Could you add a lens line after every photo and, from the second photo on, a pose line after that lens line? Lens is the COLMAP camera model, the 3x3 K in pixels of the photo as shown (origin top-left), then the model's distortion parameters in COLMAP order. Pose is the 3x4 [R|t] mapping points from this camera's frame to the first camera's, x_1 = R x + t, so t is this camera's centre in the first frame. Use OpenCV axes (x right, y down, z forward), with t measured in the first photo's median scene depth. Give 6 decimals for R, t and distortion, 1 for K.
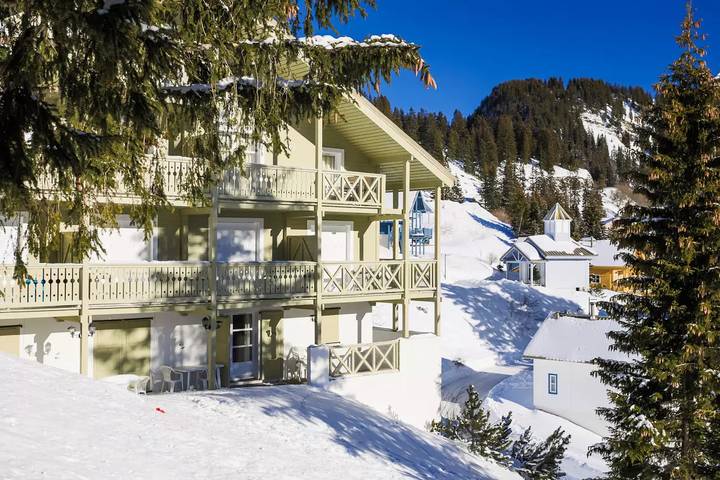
lens RADIAL K [[797.8, 0, 362.5], [0, 797.8, 239.9], [0, 0, 1]] dist [0.088868, 0.000000]
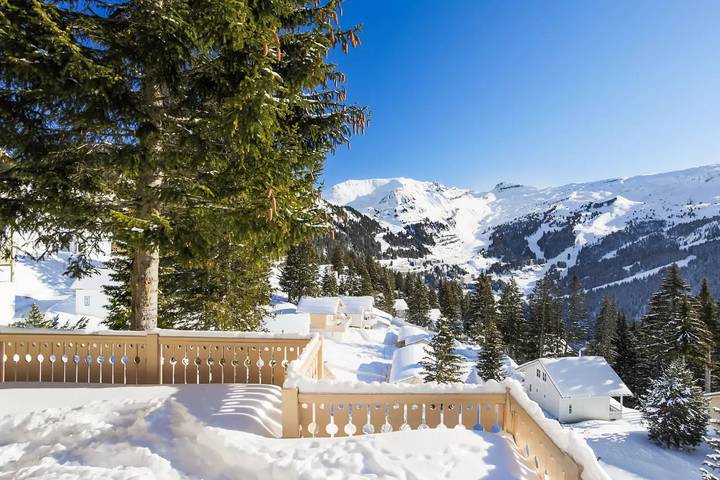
lens RADIAL K [[364.6, 0, 361.1], [0, 364.6, 237.6], [0, 0, 1]] dist [0.002558, -0.001864]
pose [[0.653978, 0.001607, 0.756512, -0.029396], [-0.019691, 0.999695, 0.014899, -0.025907], [-0.756258, -0.024640, 0.653810, -0.278060]]
